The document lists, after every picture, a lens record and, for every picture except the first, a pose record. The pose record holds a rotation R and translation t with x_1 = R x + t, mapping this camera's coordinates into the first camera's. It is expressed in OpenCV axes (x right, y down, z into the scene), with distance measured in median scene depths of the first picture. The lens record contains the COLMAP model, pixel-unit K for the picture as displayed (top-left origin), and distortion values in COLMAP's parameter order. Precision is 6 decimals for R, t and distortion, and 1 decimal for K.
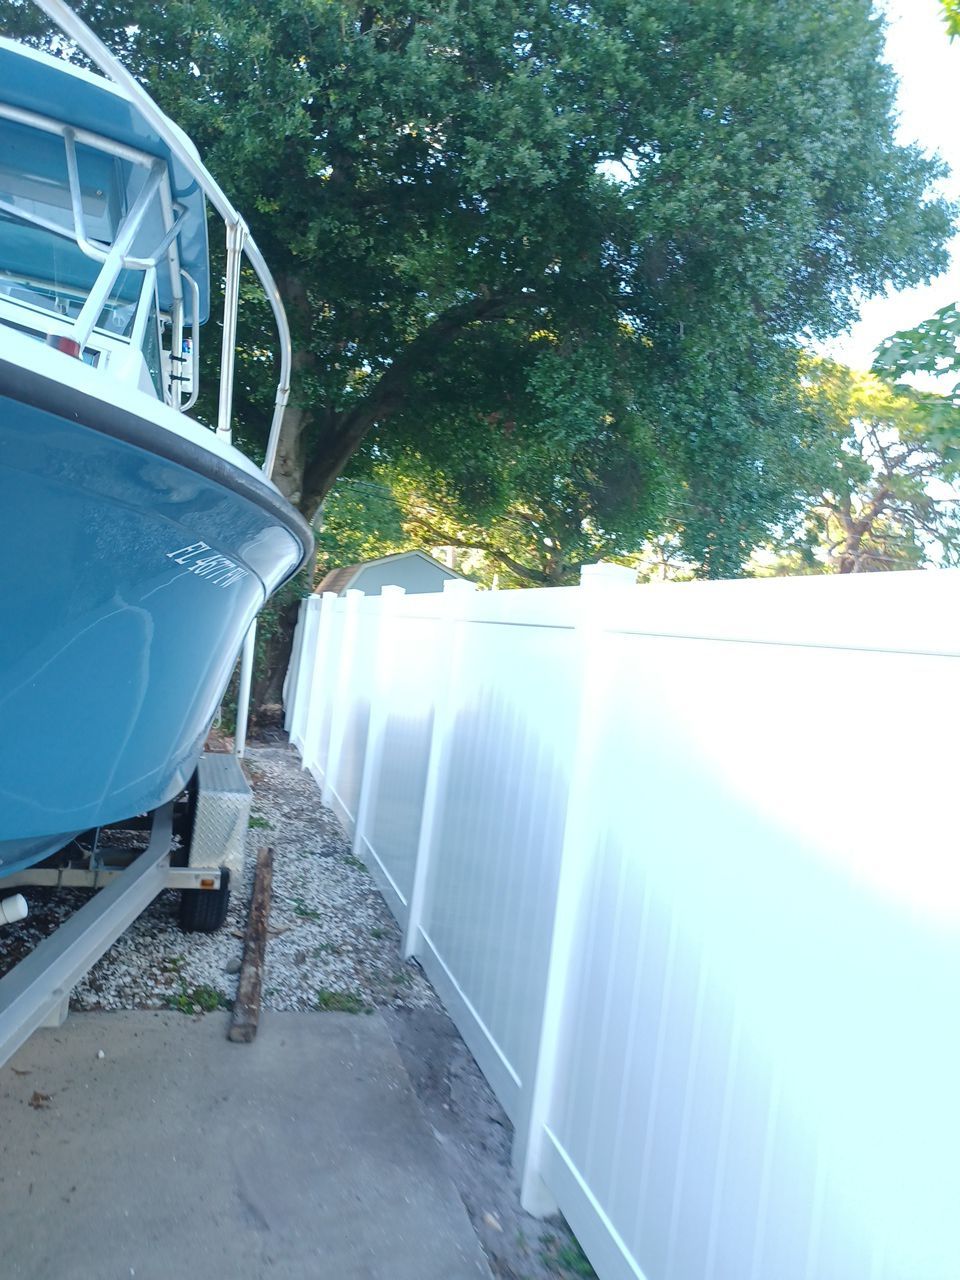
lens RADIAL K [[918.5, 0, 483.0], [0, 918.5, 619.0], [0, 0, 1]] dist [0.030384, -0.002596]
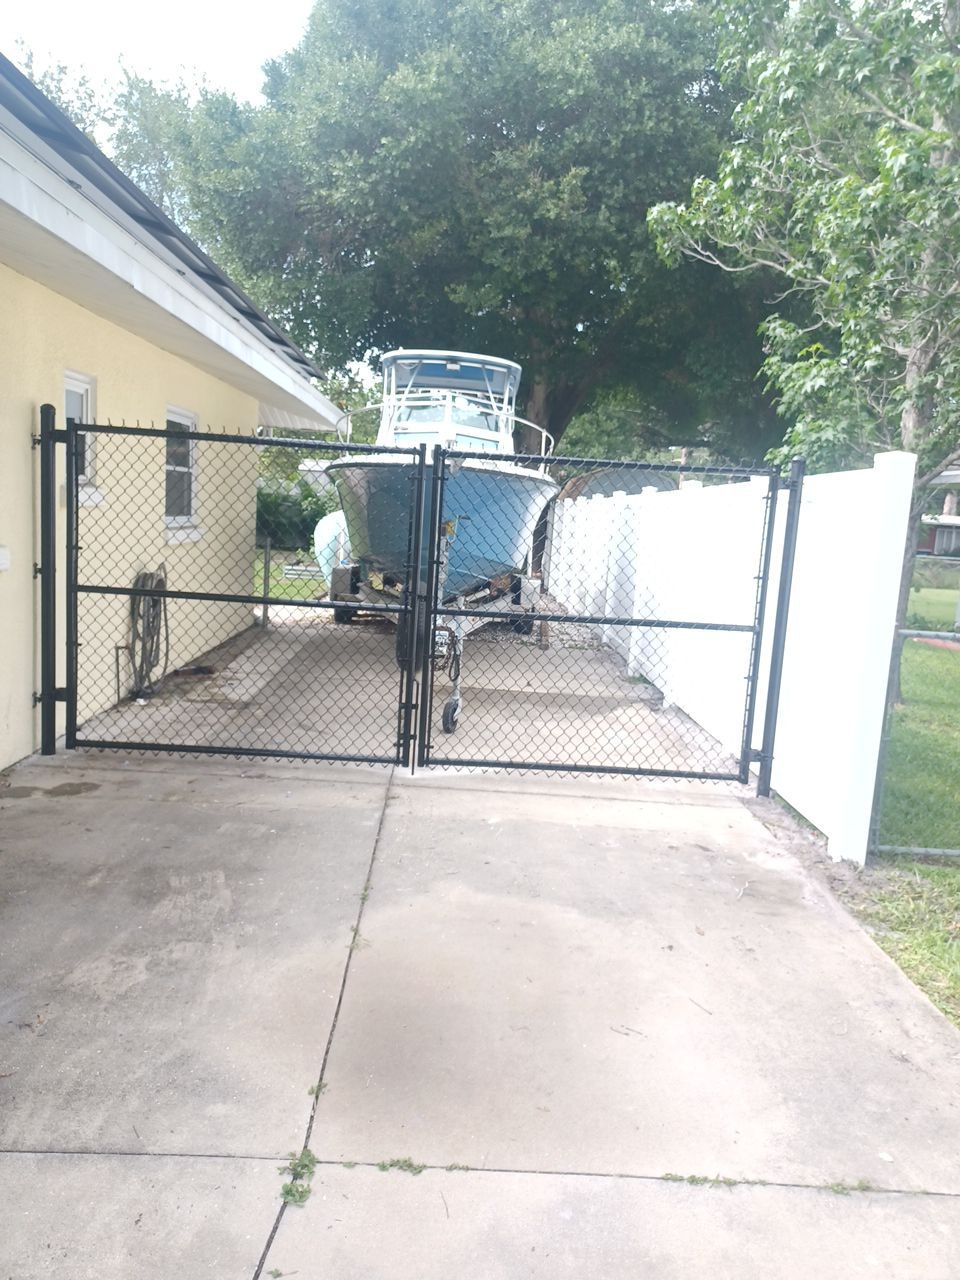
lens RADIAL K [[940.2, 0, 479.3], [0, 940.2, 620.6], [0, 0, 1]] dist [0.067189, -0.100913]
pose [[0.964166, -0.021270, -0.264447, 0.130205], [0.049073, 0.993879, 0.098978, 0.015966], [0.260723, -0.108408, 0.959308, -0.737075]]
